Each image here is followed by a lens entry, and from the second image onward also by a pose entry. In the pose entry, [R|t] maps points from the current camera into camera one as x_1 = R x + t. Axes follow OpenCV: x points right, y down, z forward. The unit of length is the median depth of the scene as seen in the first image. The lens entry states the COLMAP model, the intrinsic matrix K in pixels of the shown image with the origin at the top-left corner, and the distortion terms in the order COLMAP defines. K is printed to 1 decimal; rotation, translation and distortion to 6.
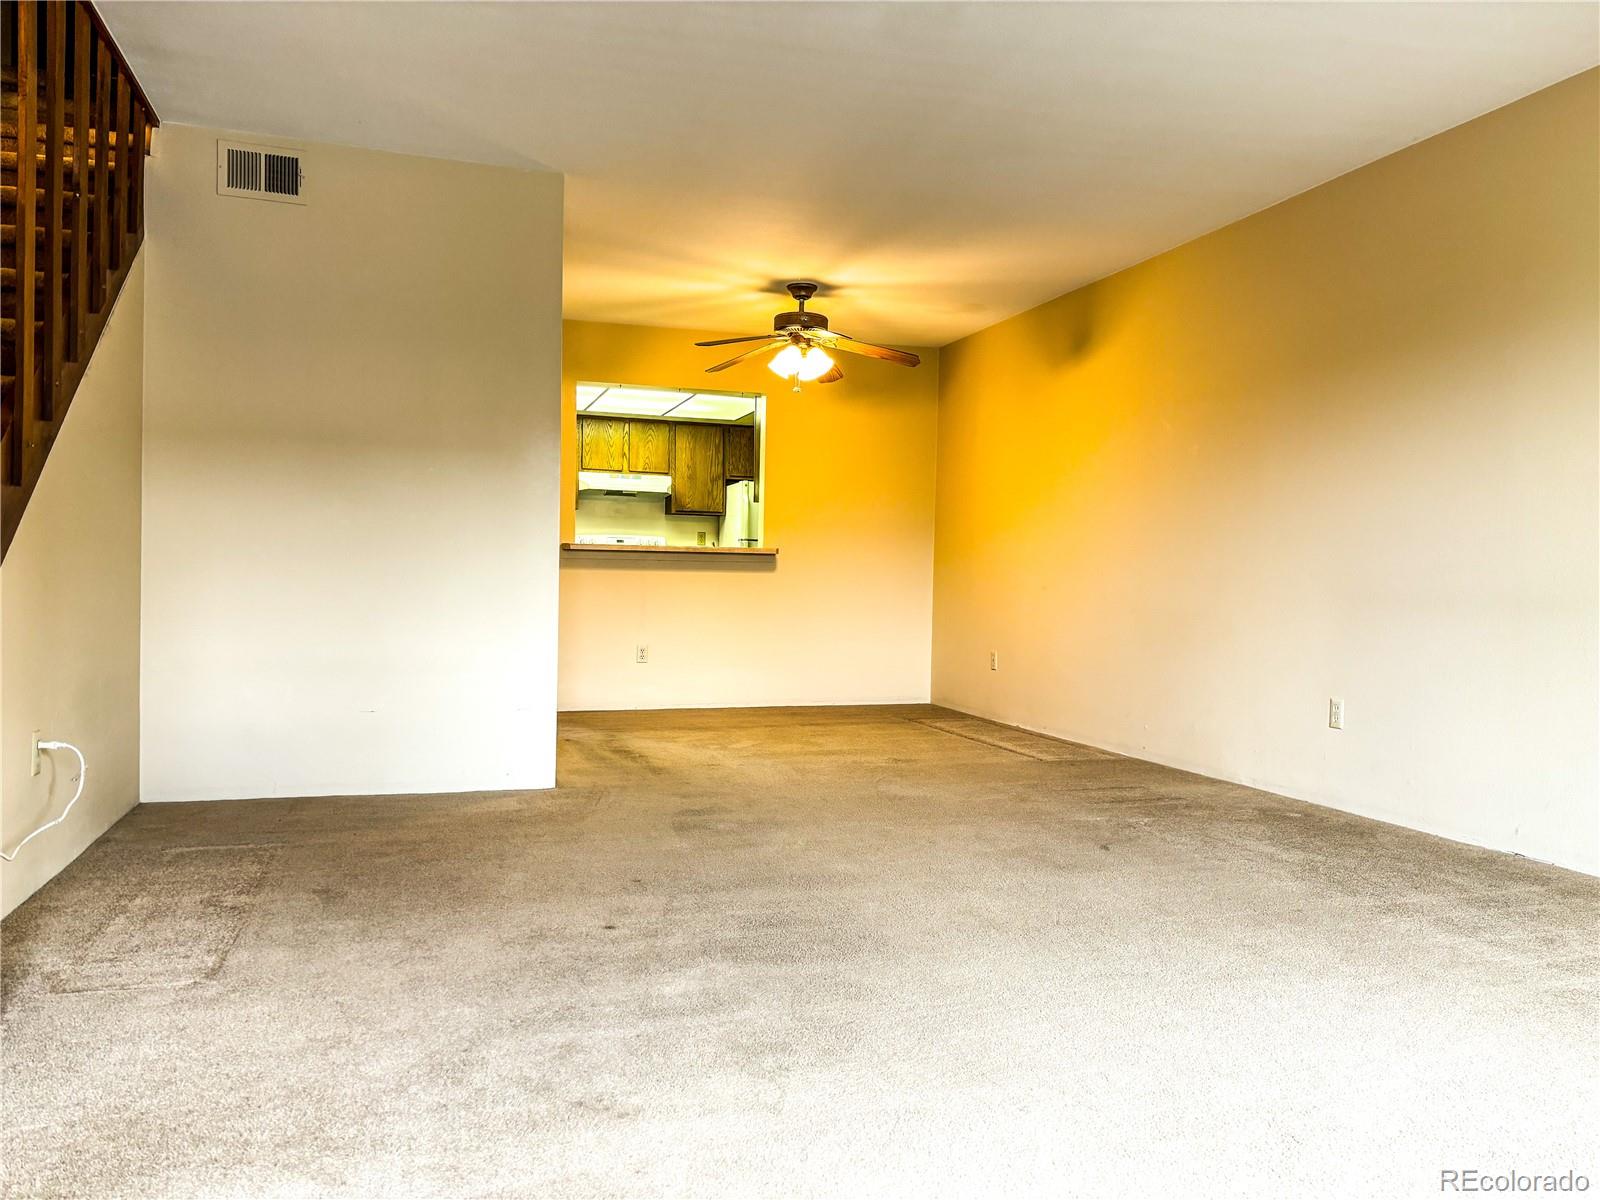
lens RADIAL K [[1195.6, 0, 793.4], [0, 1195.6, 606.1], [0, 0, 1]] dist [0.017181, -0.004281]
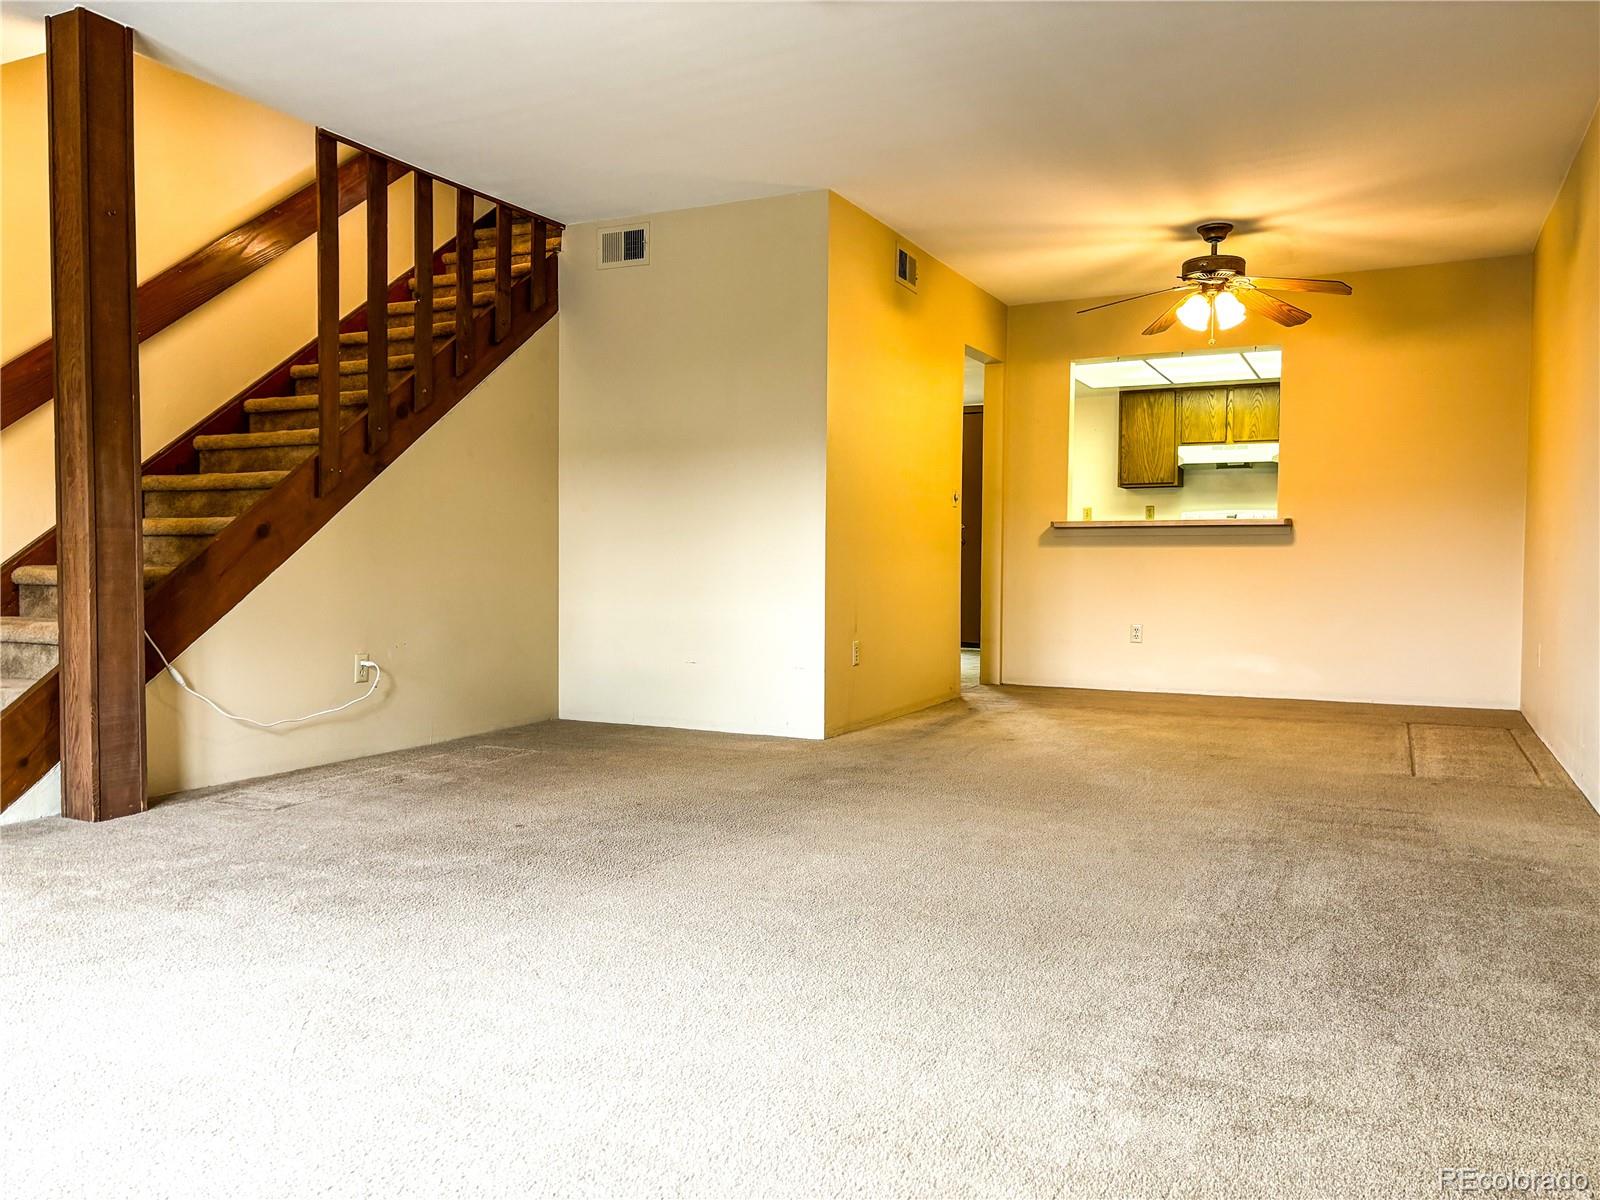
lens RADIAL K [[1195.6, 0, 787.6], [0, 1195.6, 590.2], [0, 0, 1]] dist [0.017181, -0.004281]
pose [[0.708287, 0.009716, -0.705858, 0.417171], [-0.010856, 0.999937, 0.002870, 0.006593], [0.705841, 0.005630, 0.708347, 0.137248]]
